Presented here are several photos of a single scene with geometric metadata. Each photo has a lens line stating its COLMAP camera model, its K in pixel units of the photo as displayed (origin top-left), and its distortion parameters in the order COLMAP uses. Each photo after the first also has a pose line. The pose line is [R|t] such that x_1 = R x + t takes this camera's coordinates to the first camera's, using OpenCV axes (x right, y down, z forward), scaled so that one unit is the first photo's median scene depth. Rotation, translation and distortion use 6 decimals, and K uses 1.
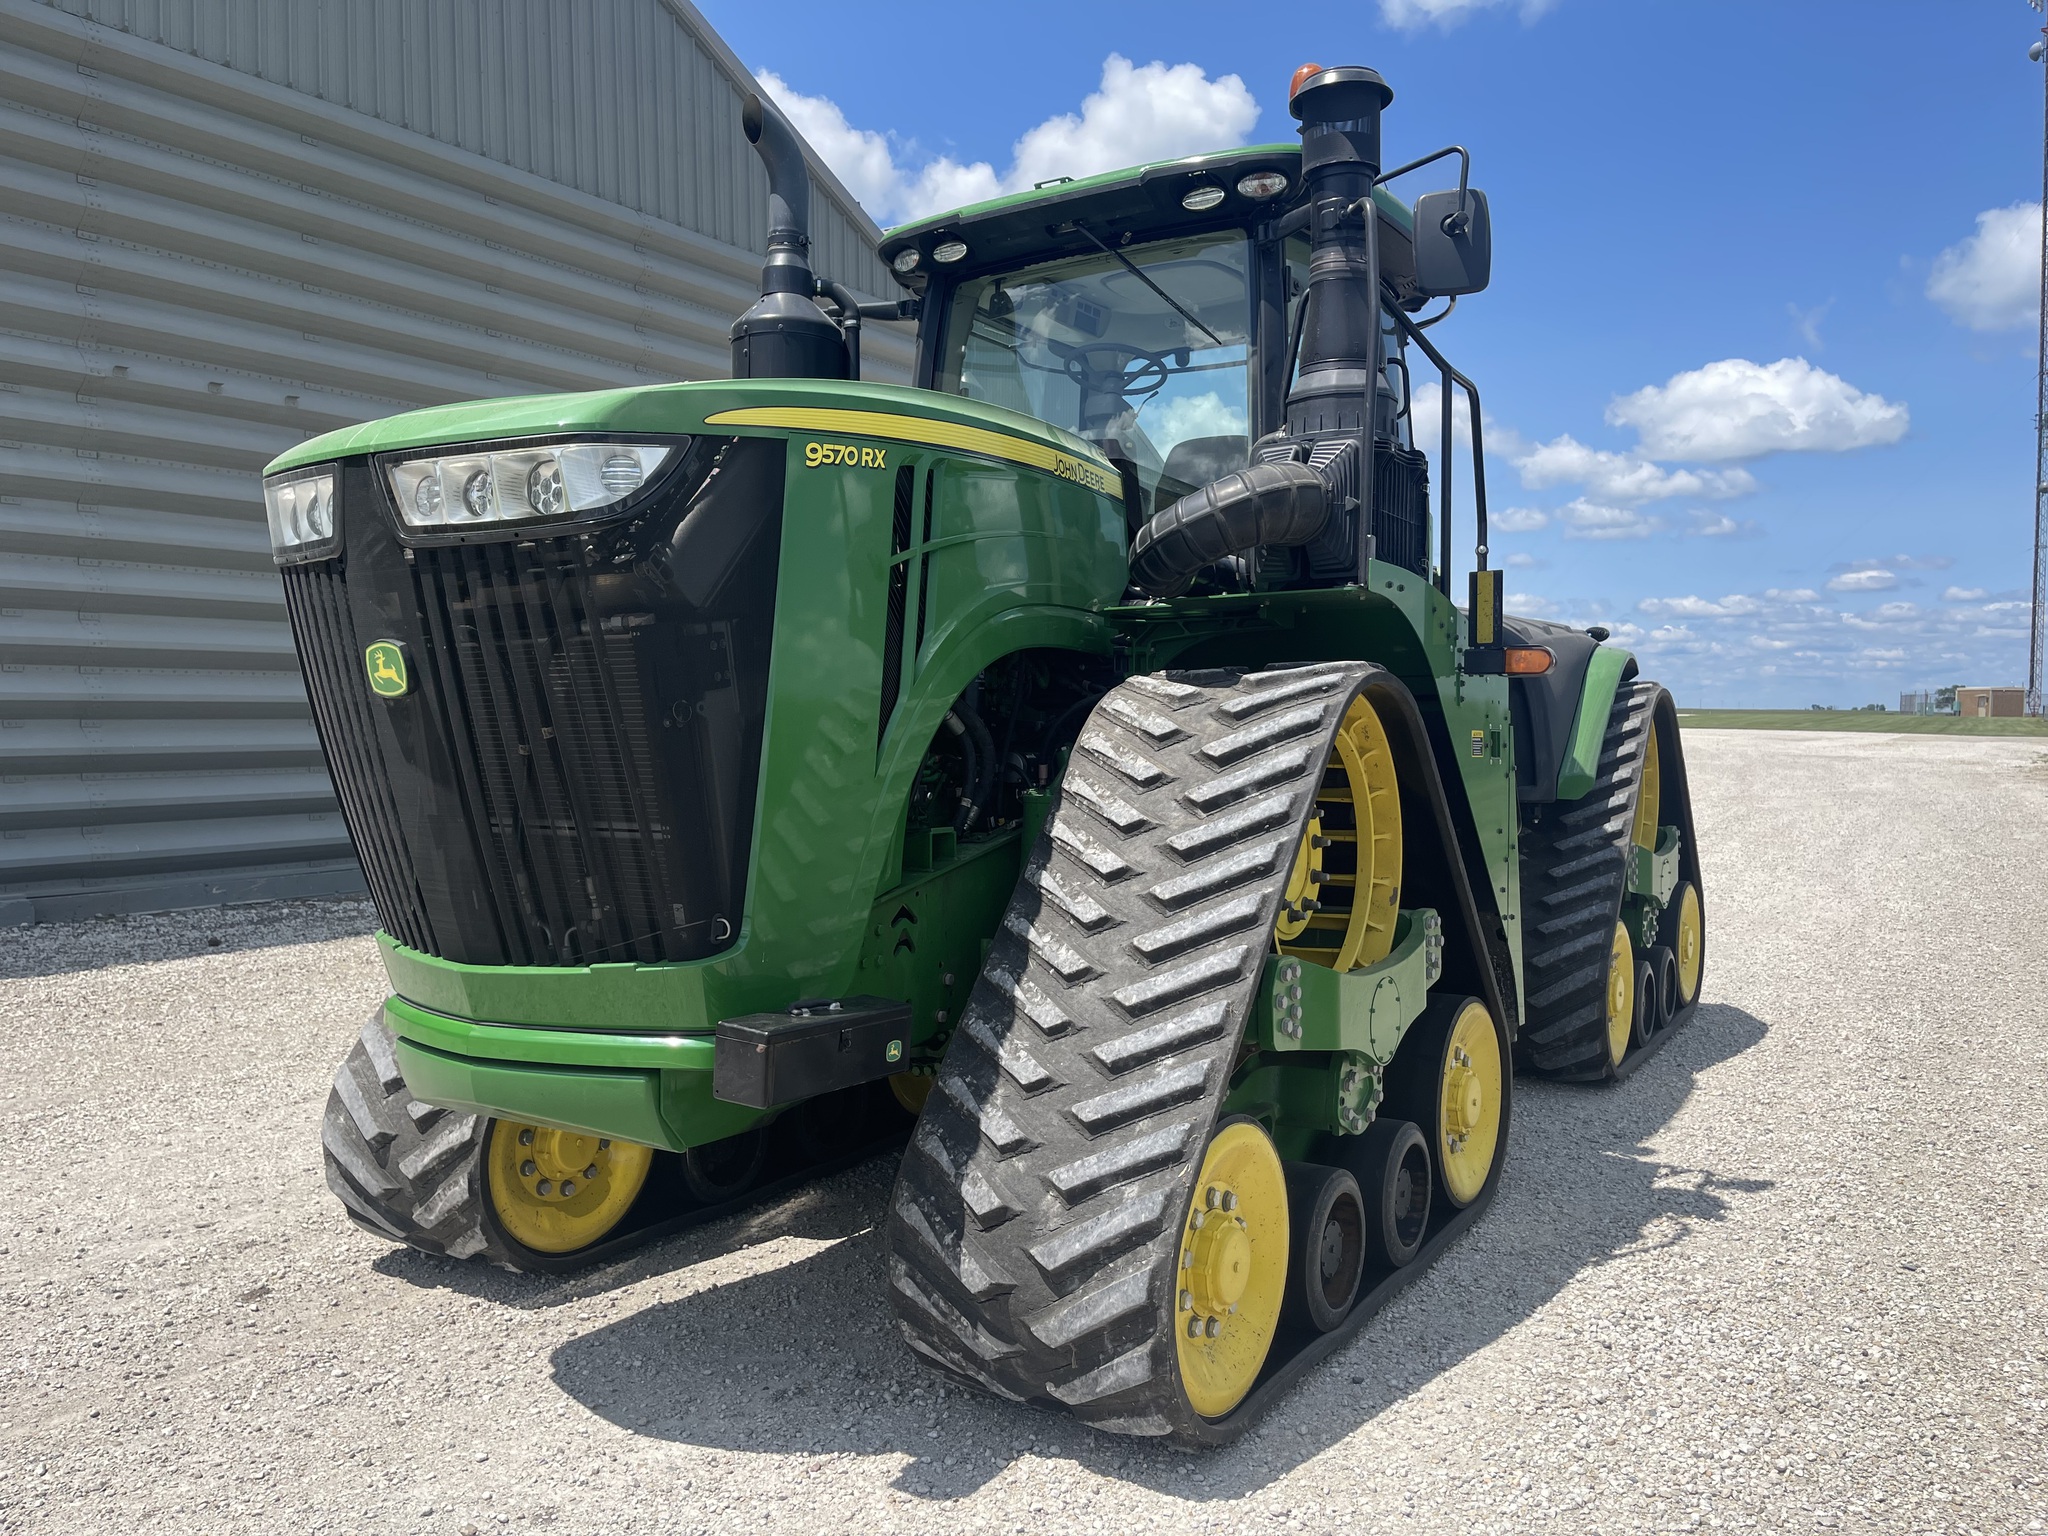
lens RADIAL K [[1536.6, 0, 1048.8], [0, 1536.6, 771.5], [0, 0, 1]] dist [0.072826, -0.081419]
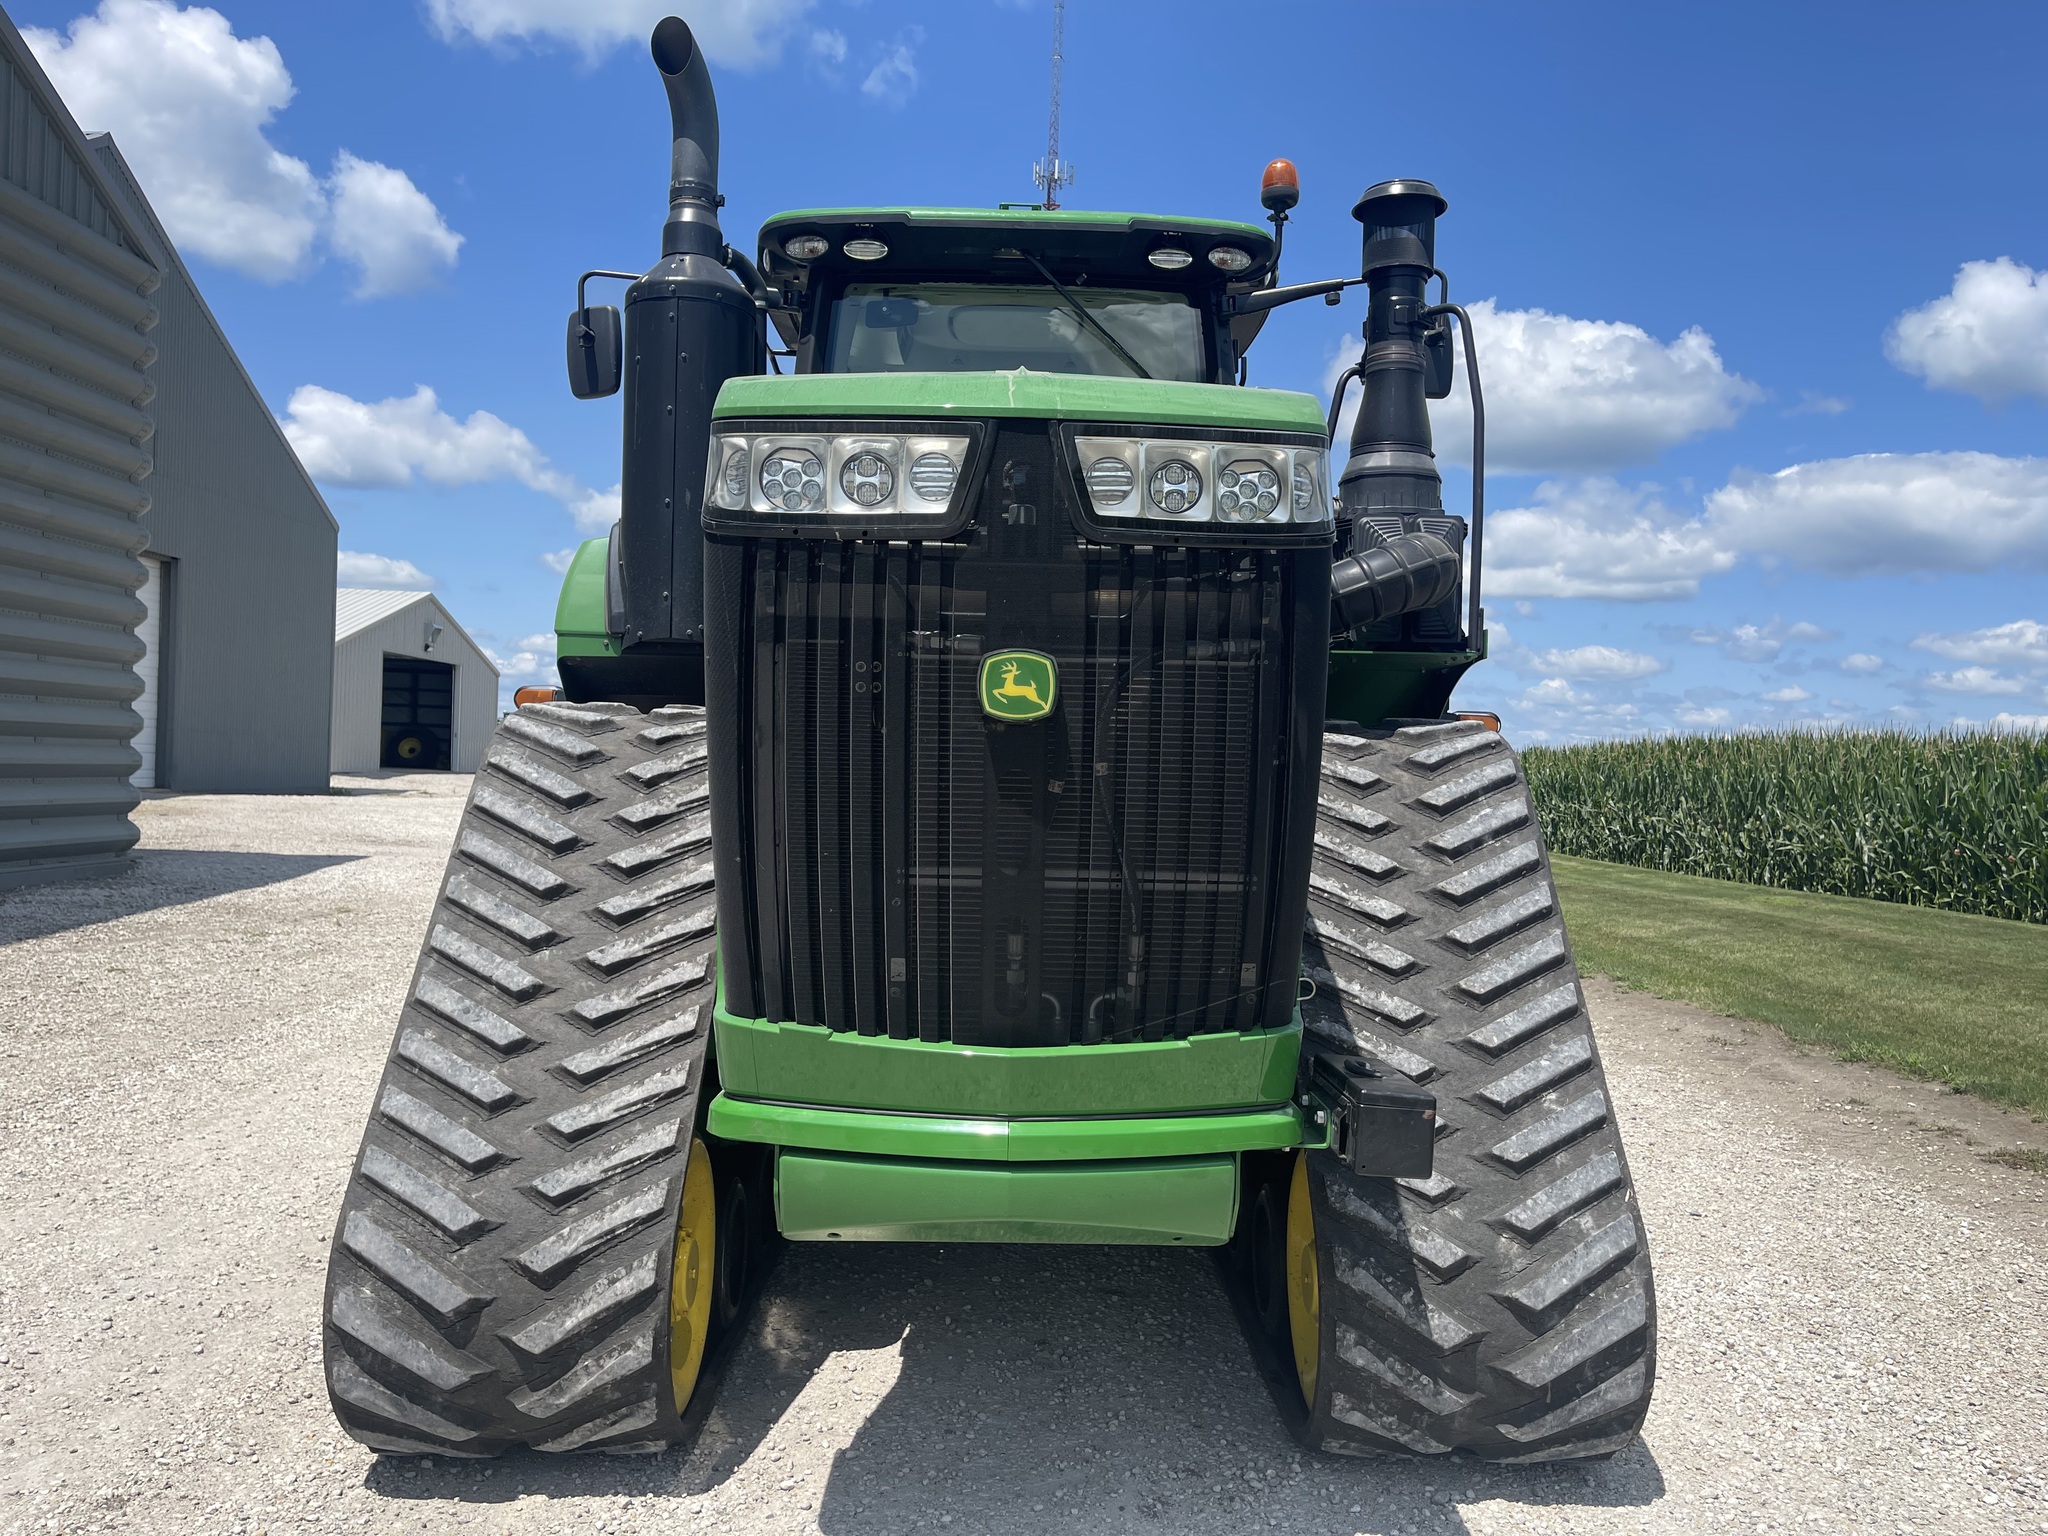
lens RADIAL K [[1536.6, 0, 1048.8], [0, 1536.6, 771.5], [0, 0, 1]] dist [0.072826, -0.081419]
pose [[0.833324, 0.027411, 0.552105, -0.787911], [-0.012140, 0.999436, -0.031297, 0.003612], [-0.552651, 0.019379, 0.833187, 0.297078]]
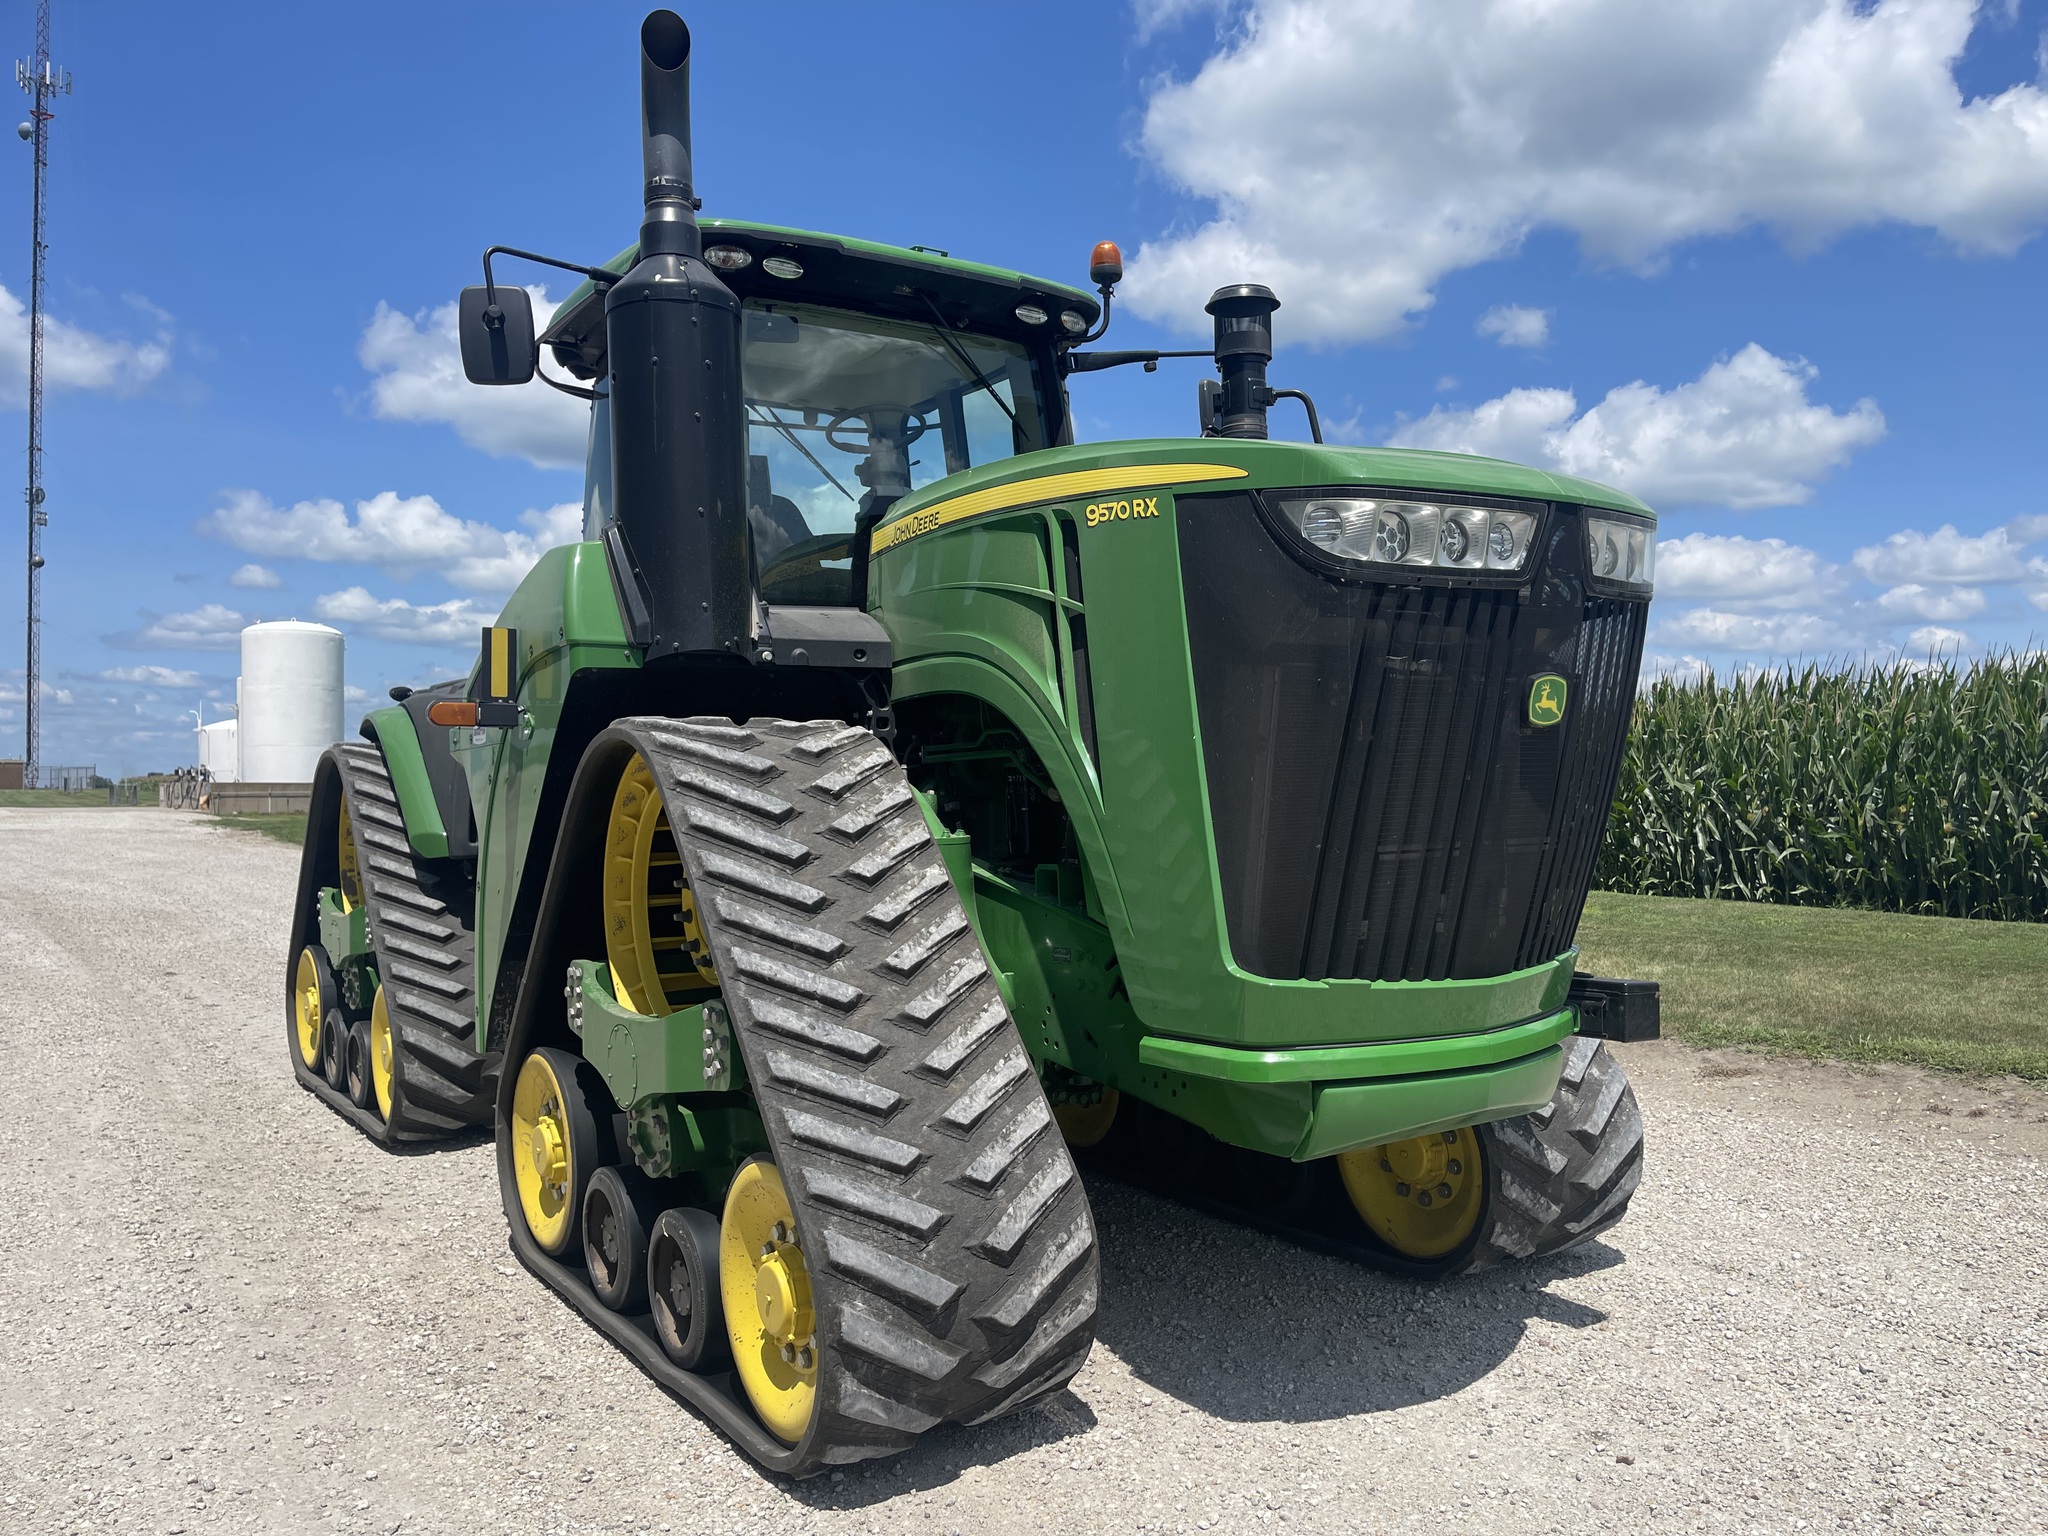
lens RADIAL K [[1542.4, 0, 1046.9], [0, 1542.4, 763.4], [0, 0, 1]] dist [0.063206, -0.105626]
pose [[0.393152, 0.007166, 0.919445, -1.436530], [0.040711, 0.998853, -0.025193, -0.008121], [-0.918572, 0.047336, 0.392410, 0.827418]]
